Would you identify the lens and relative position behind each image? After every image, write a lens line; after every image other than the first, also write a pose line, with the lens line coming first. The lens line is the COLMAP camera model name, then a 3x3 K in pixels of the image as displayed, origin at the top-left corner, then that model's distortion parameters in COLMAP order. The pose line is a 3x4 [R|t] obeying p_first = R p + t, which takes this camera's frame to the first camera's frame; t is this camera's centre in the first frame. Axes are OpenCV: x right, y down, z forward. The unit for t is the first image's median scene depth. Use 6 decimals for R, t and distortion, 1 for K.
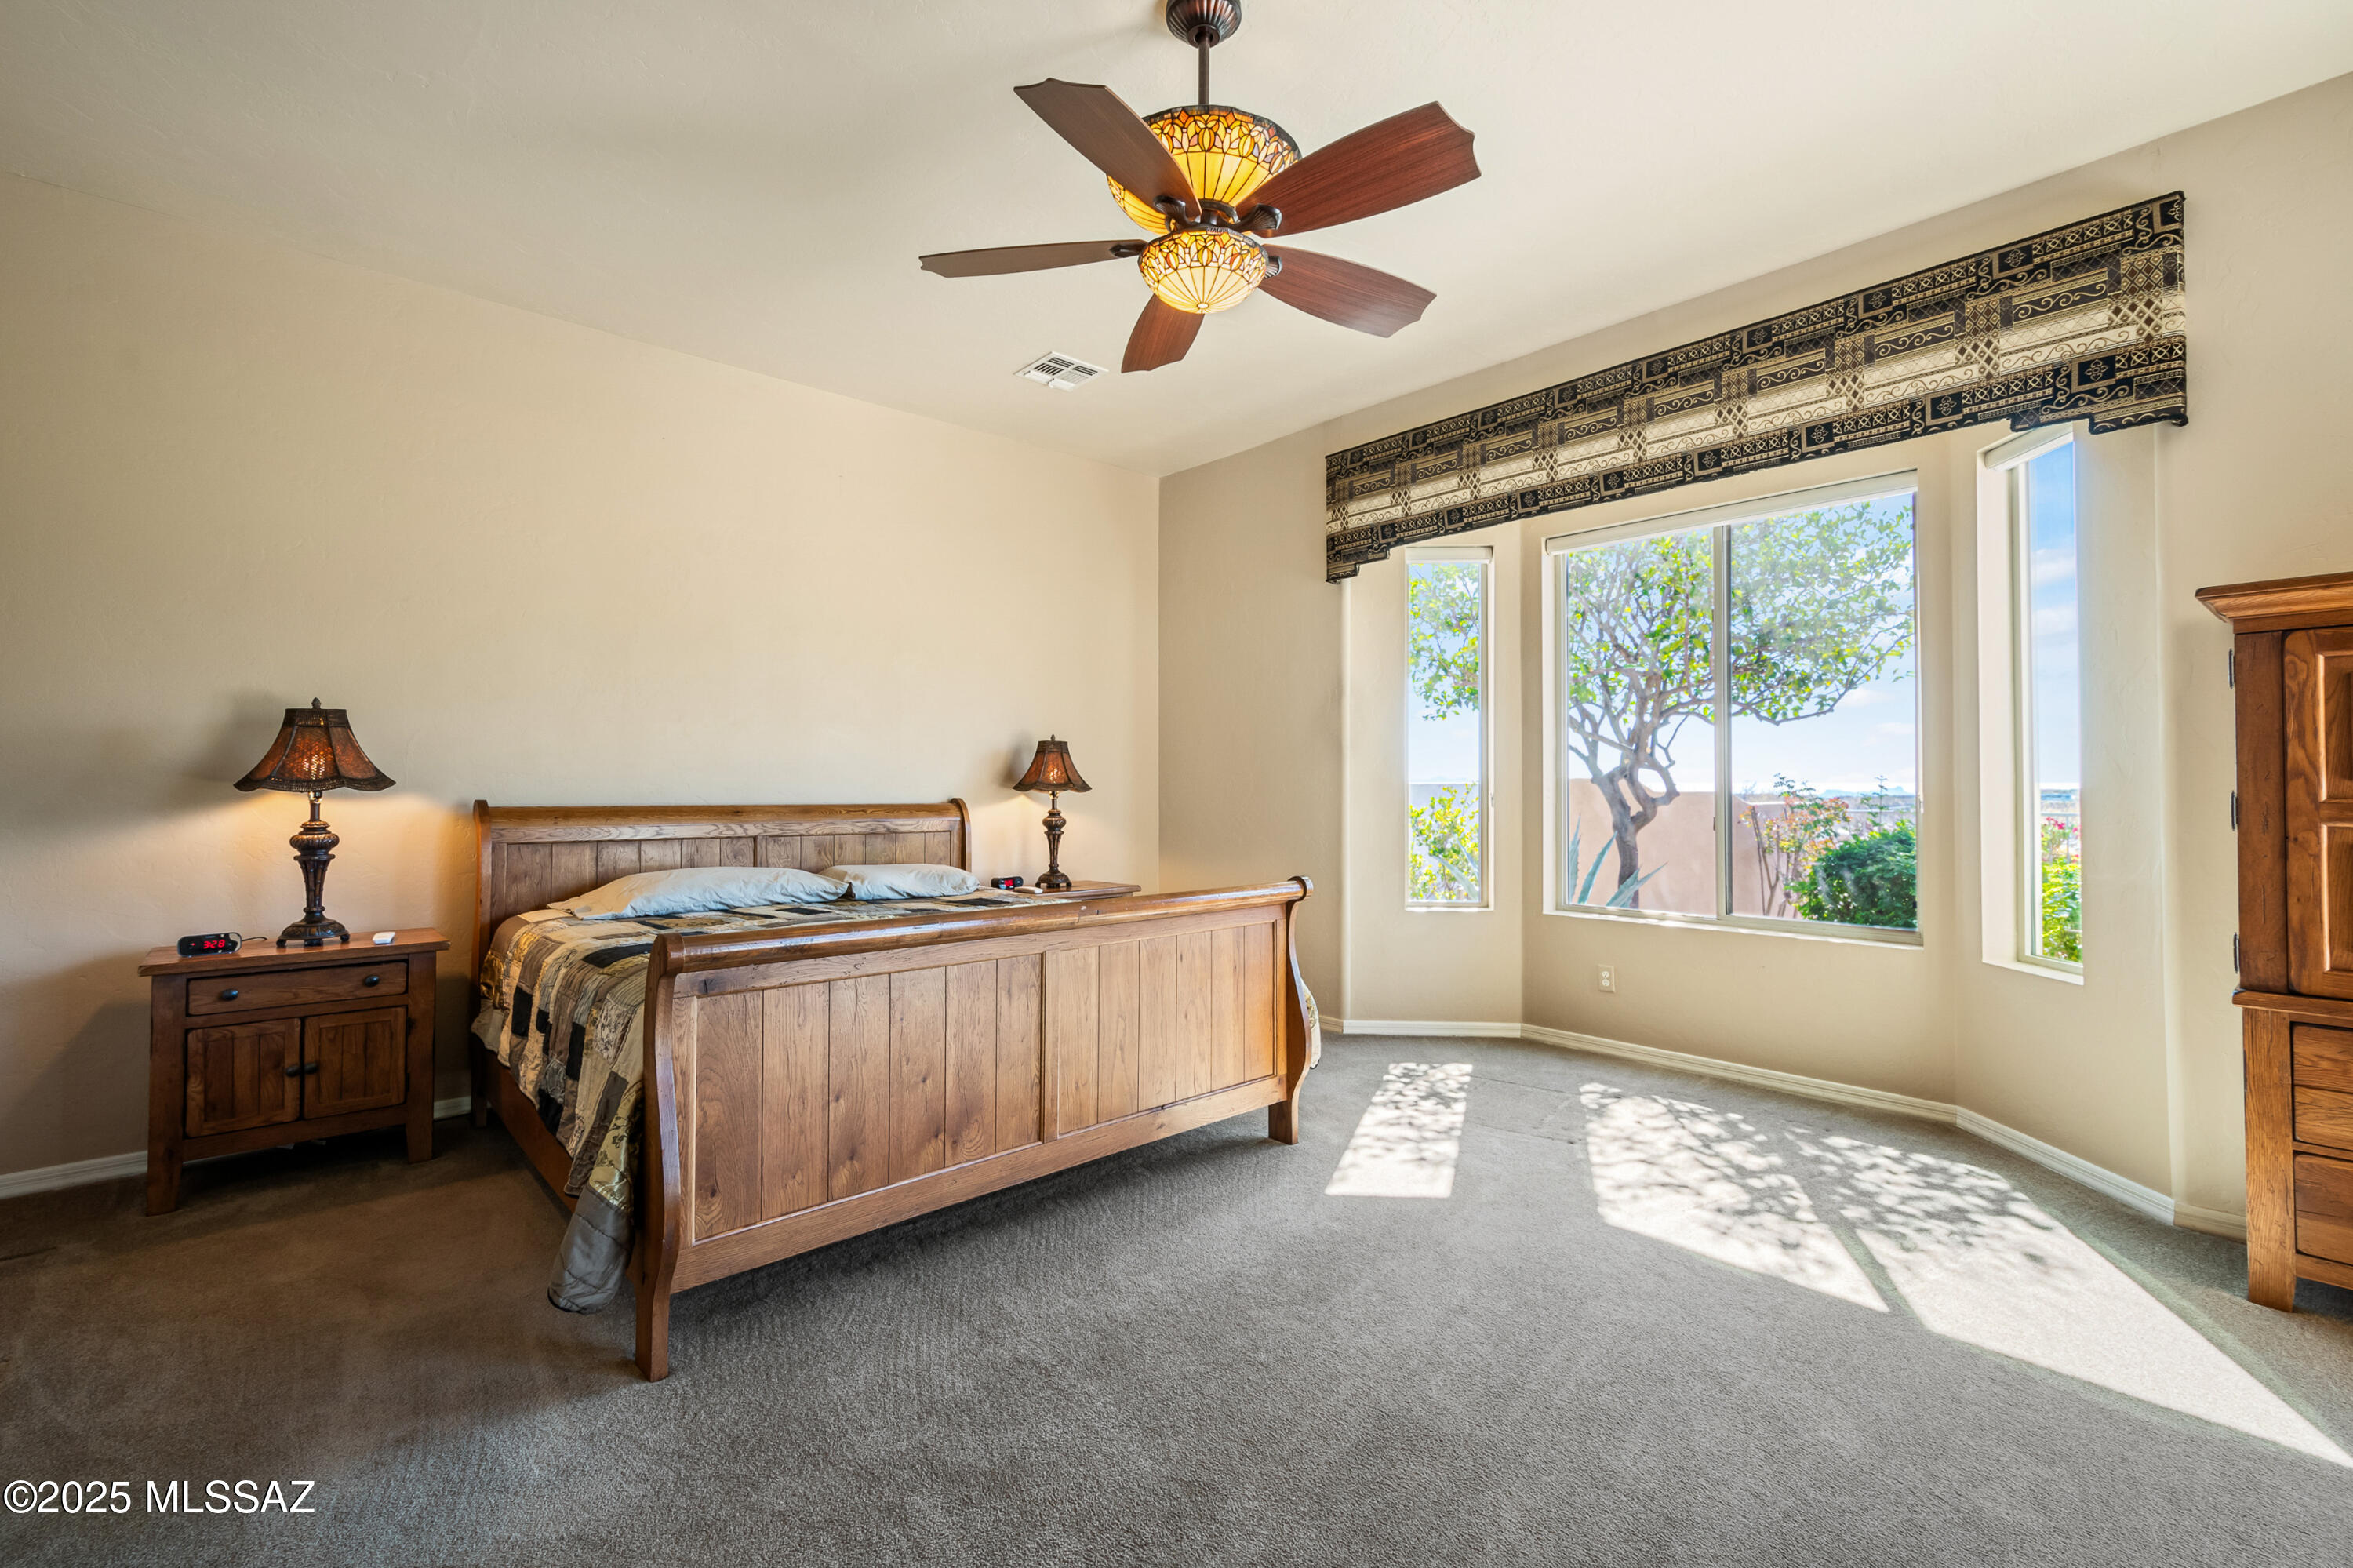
lens RADIAL K [[1010.7, 0, 1176.5], [0, 1010.7, 784.0], [0, 0, 1]] dist [0.001027, 0.000651]
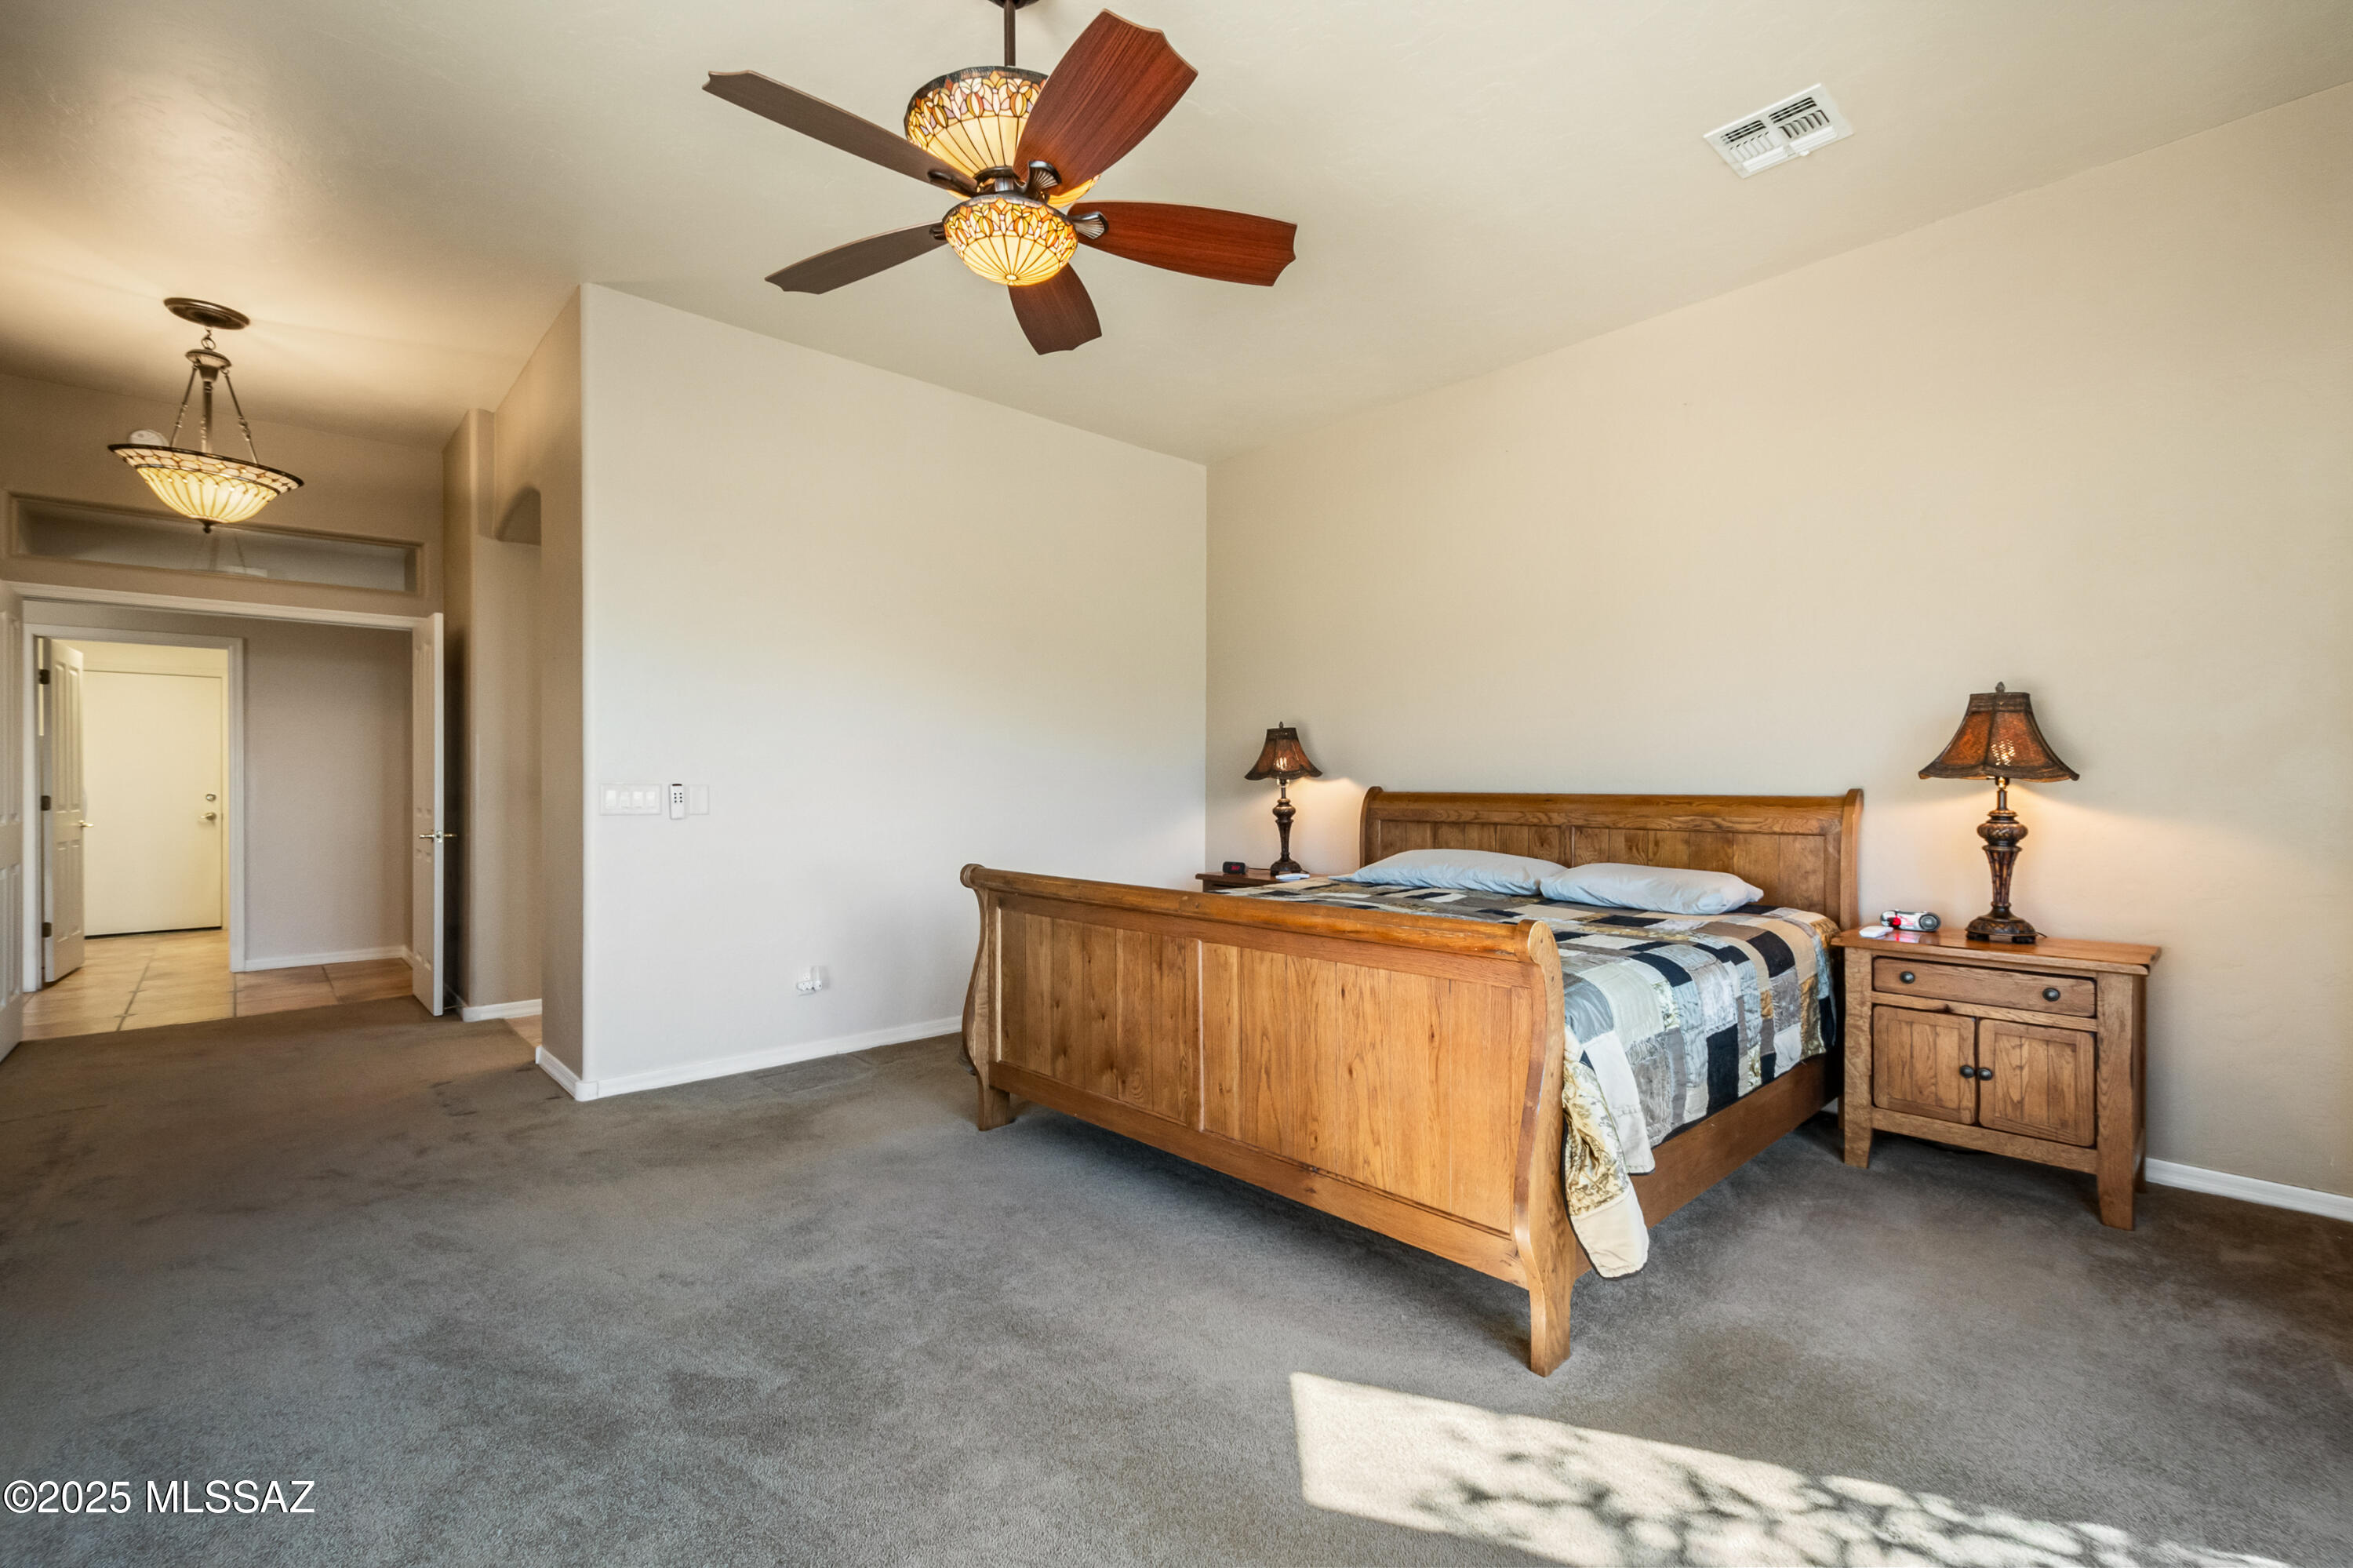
lens RADIAL K [[1010.7, 0, 1176.5], [0, 1010.7, 784.0], [0, 0, 1]] dist [0.001027, 0.000651]
pose [[0.014797, 0.002771, -0.999887, 0.741831], [0.007492, 0.999968, 0.002882, 0.008180], [0.999862, -0.007533, 0.014775, 0.828966]]
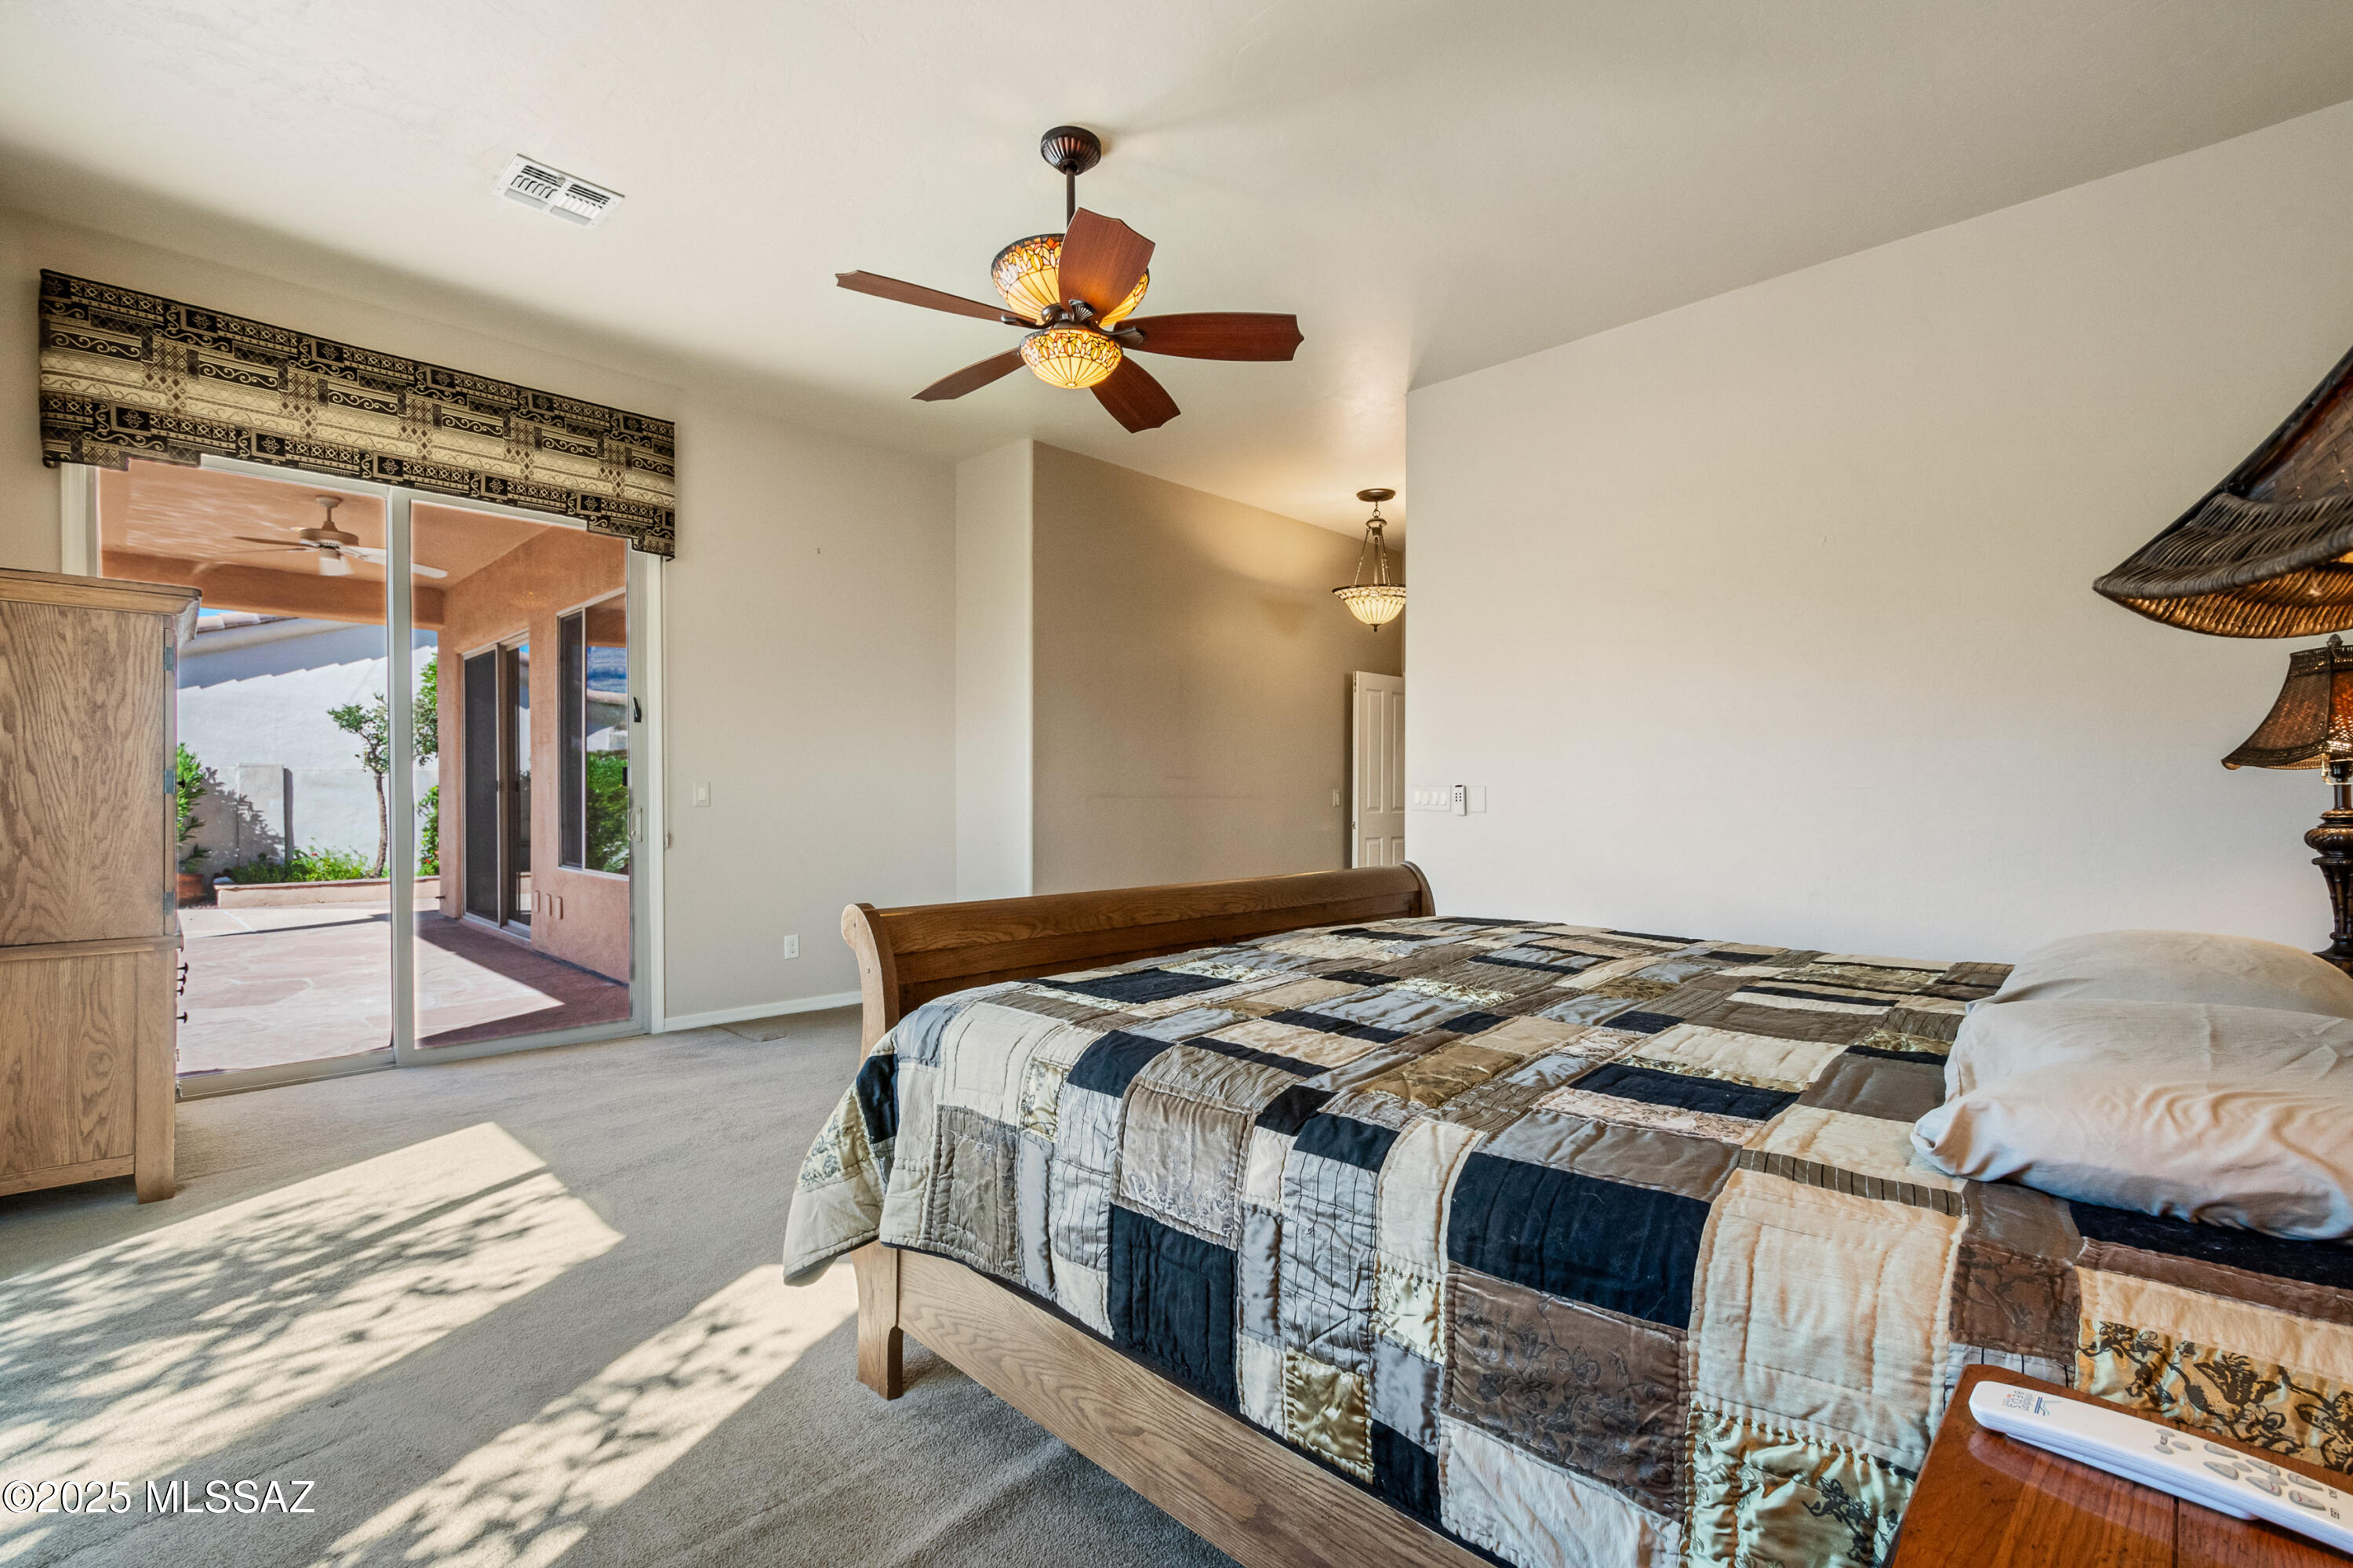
lens RADIAL K [[1061.3, 0, 1175.3], [0, 1061.3, 794.4], [0, 0, 1]] dist [0.000563, 0.000151]
pose [[-0.998380, -0.006135, -0.056571, -0.008259], [-0.005246, 0.999861, -0.015856, 0.040291], [0.056660, -0.015534, -0.998273, 1.672292]]
